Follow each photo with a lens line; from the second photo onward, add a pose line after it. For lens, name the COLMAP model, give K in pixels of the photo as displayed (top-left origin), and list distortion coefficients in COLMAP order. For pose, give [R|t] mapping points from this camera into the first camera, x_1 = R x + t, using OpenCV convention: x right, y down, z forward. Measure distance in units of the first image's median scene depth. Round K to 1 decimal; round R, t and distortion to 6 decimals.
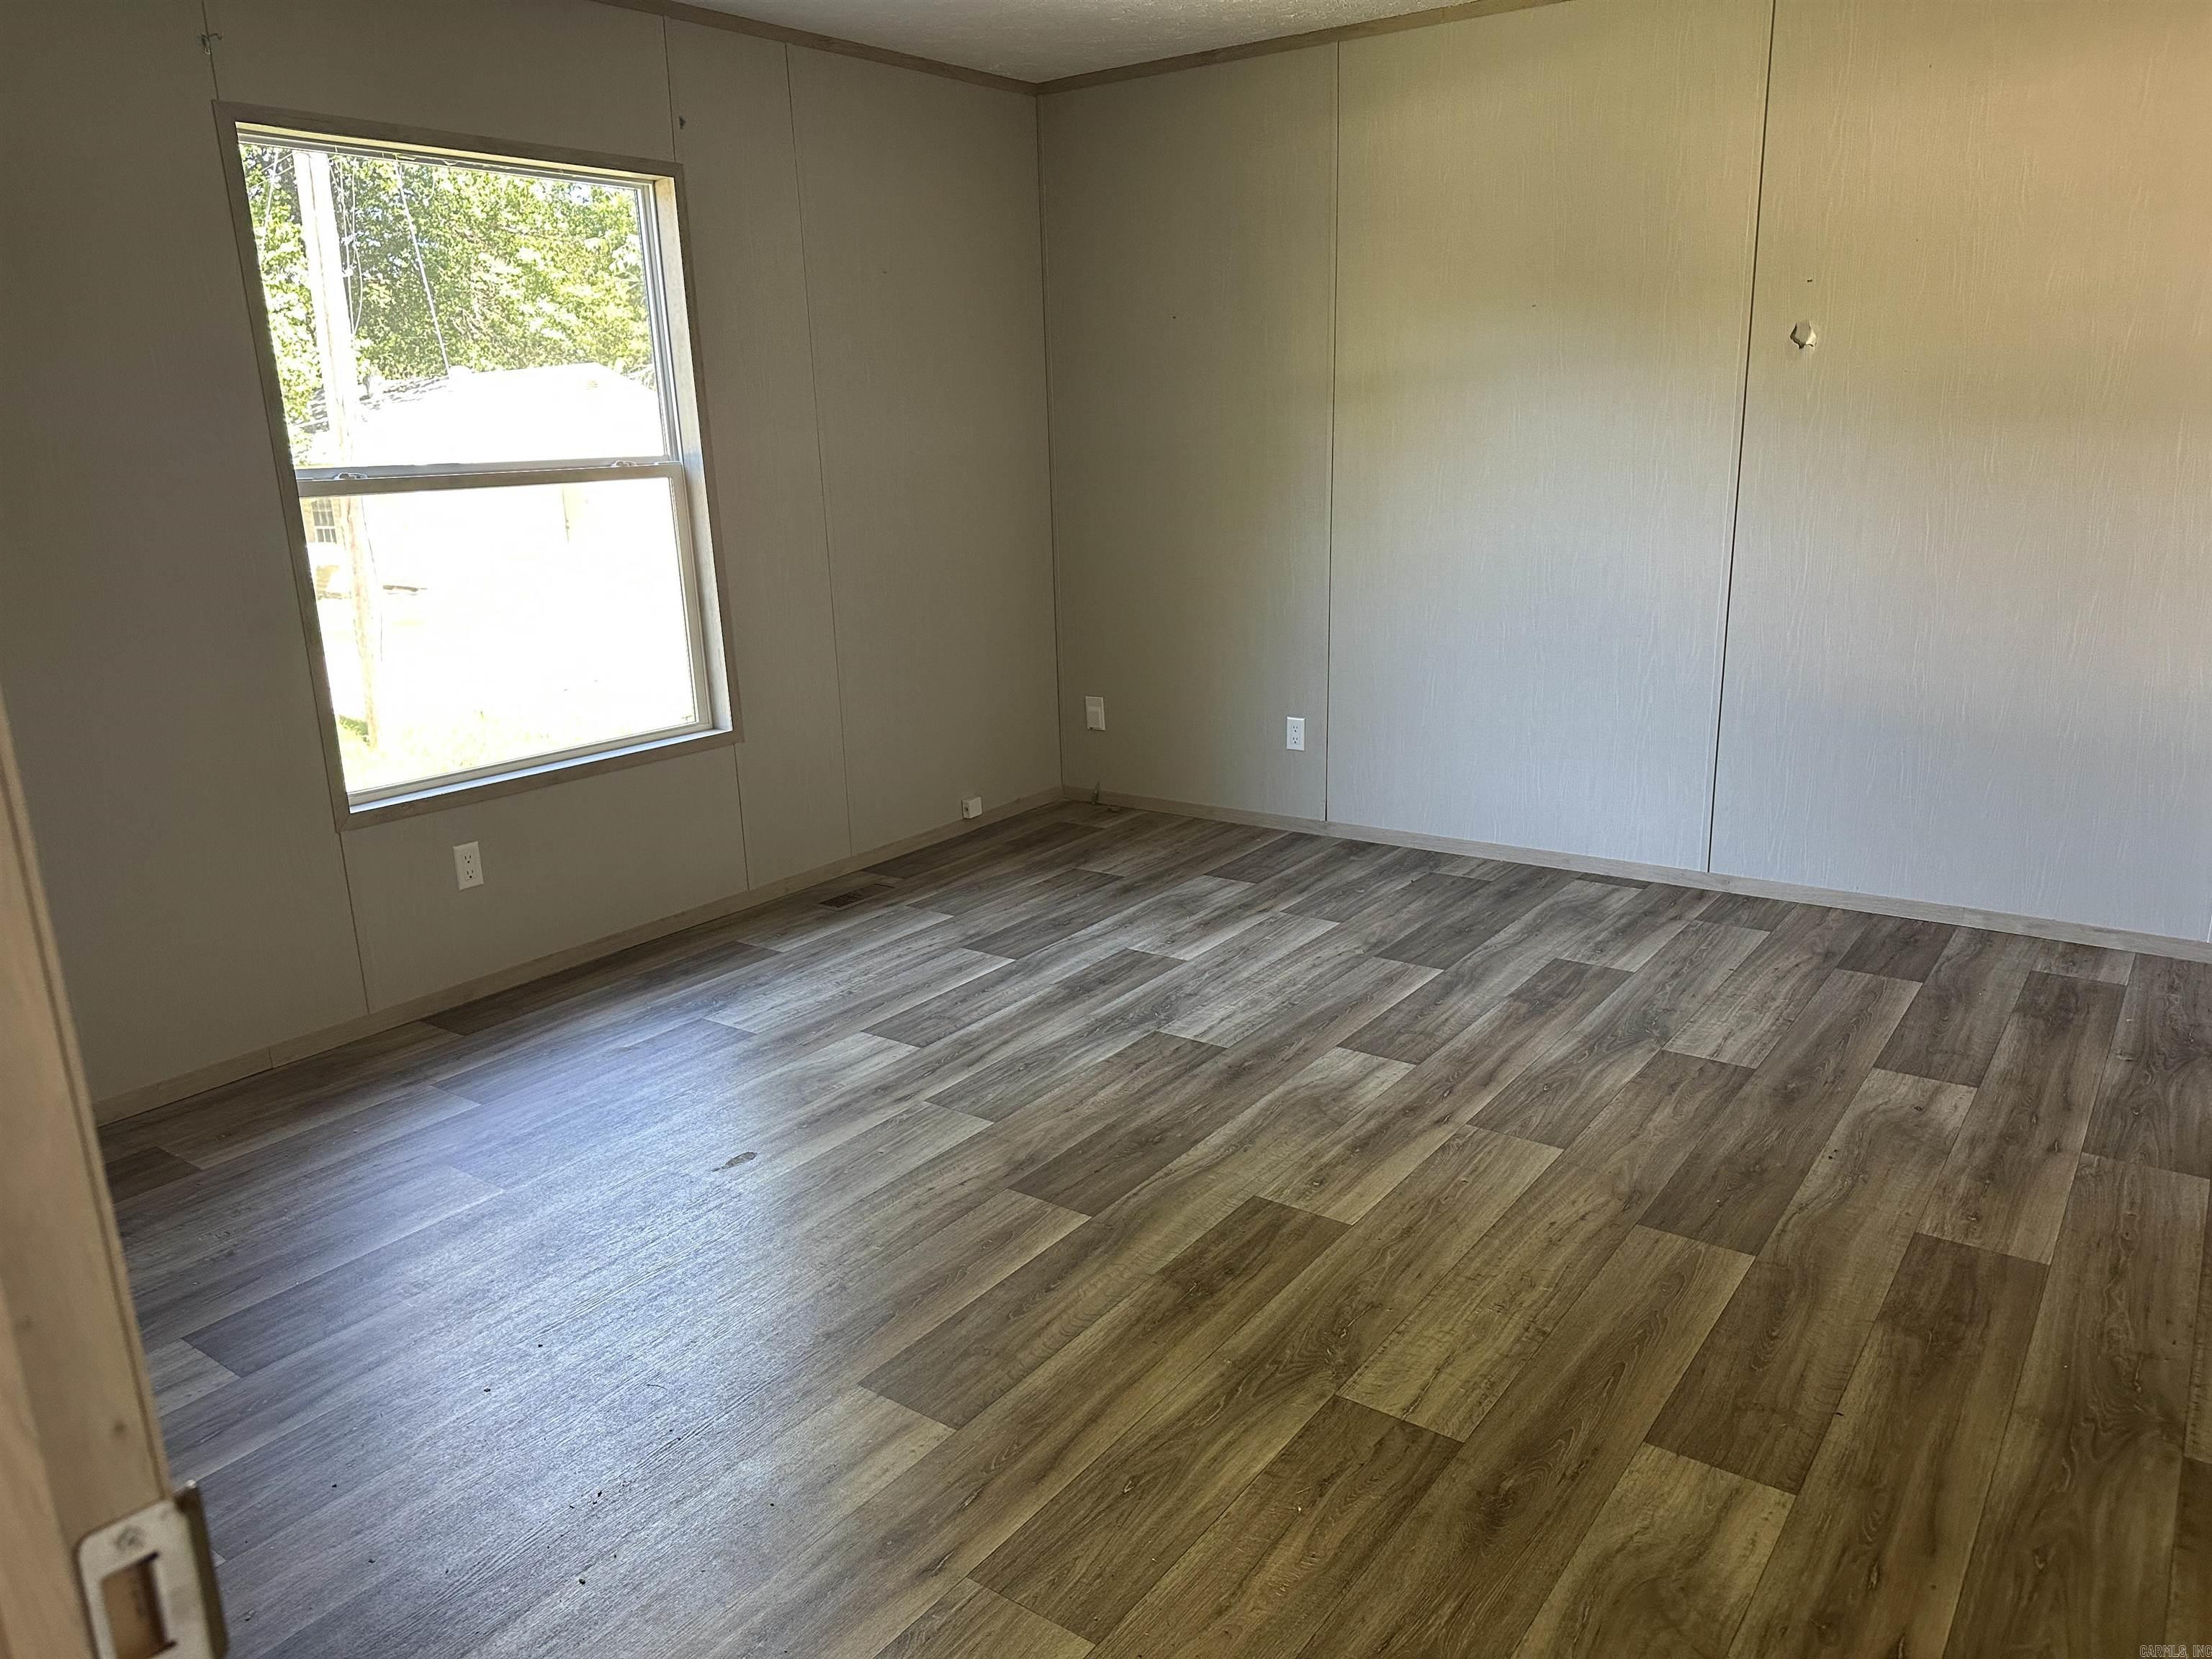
lens RADIAL K [[1549.9, 0, 1110.3], [0, 1549.9, 841.9], [0, 0, 1]] dist [0.041560, -0.063515]
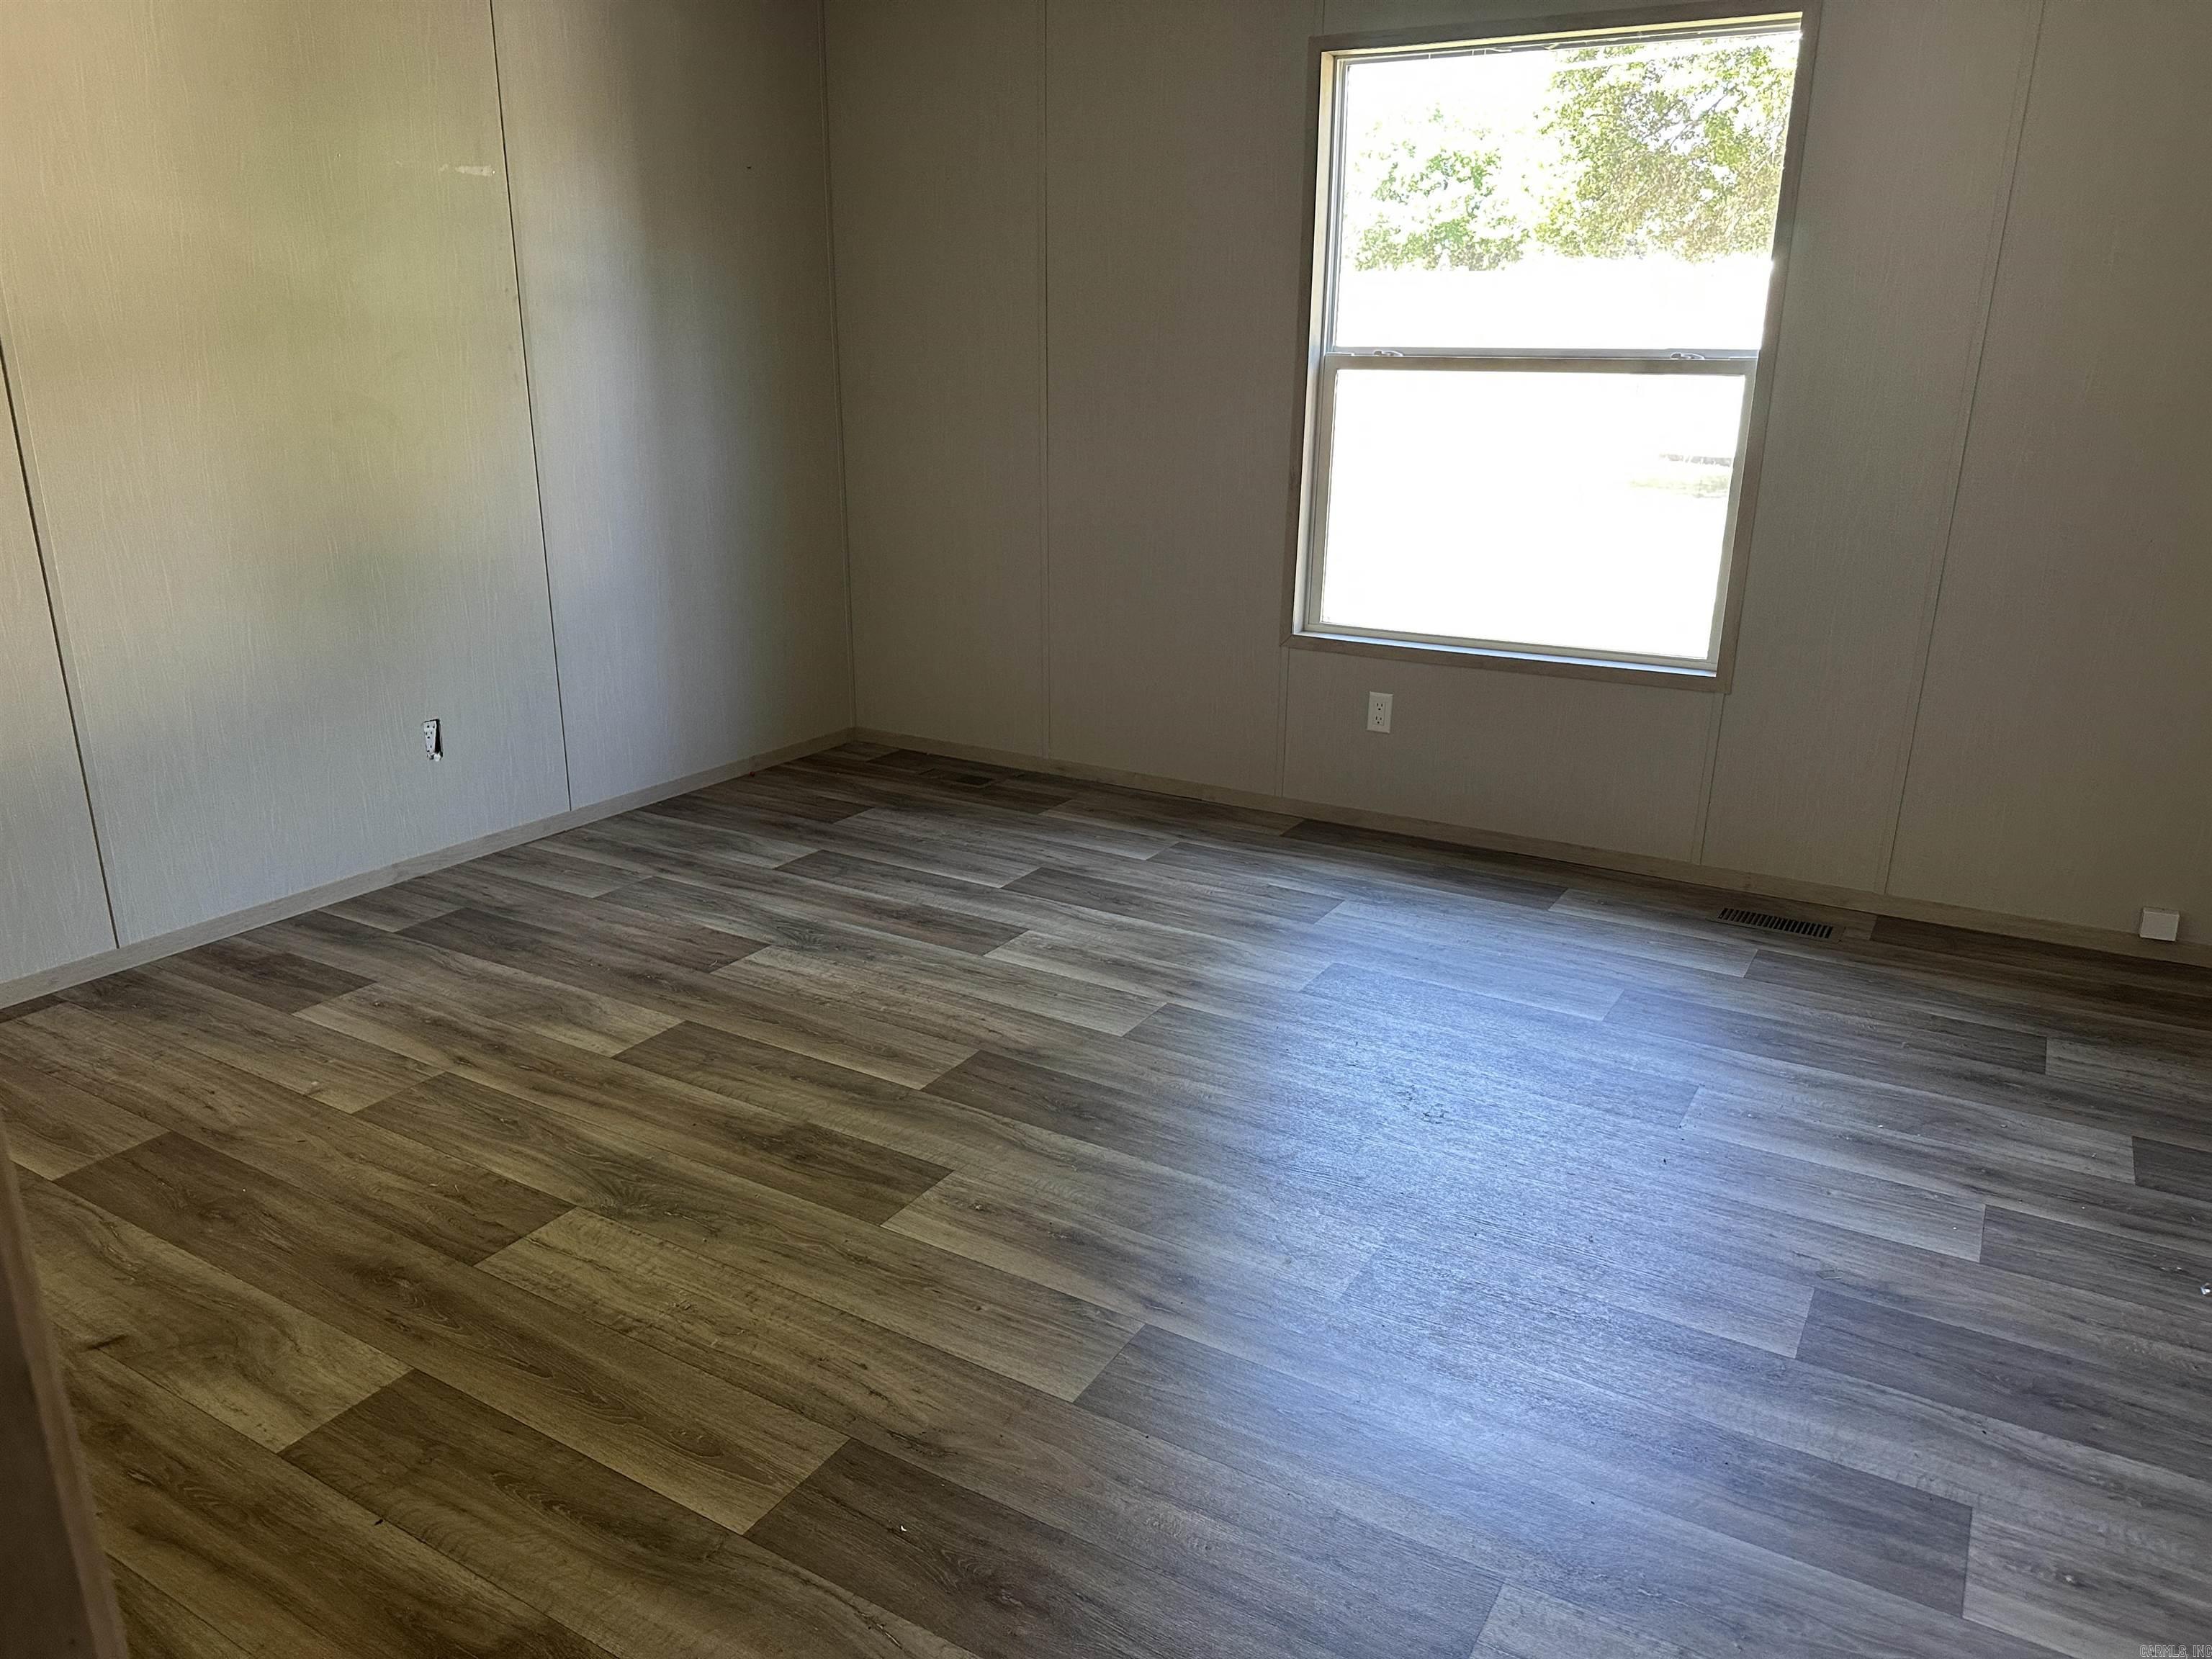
lens RADIAL K [[1549.9, 0, 1110.3], [0, 1549.9, 841.9], [0, 0, 1]] dist [0.041560, -0.063515]
pose [[0.091163, 0.335371, -0.937665, 0.710681], [-0.270924, 0.914423, 0.300718, -0.199004], [0.958274, 0.226622, 0.174222, 0.699183]]
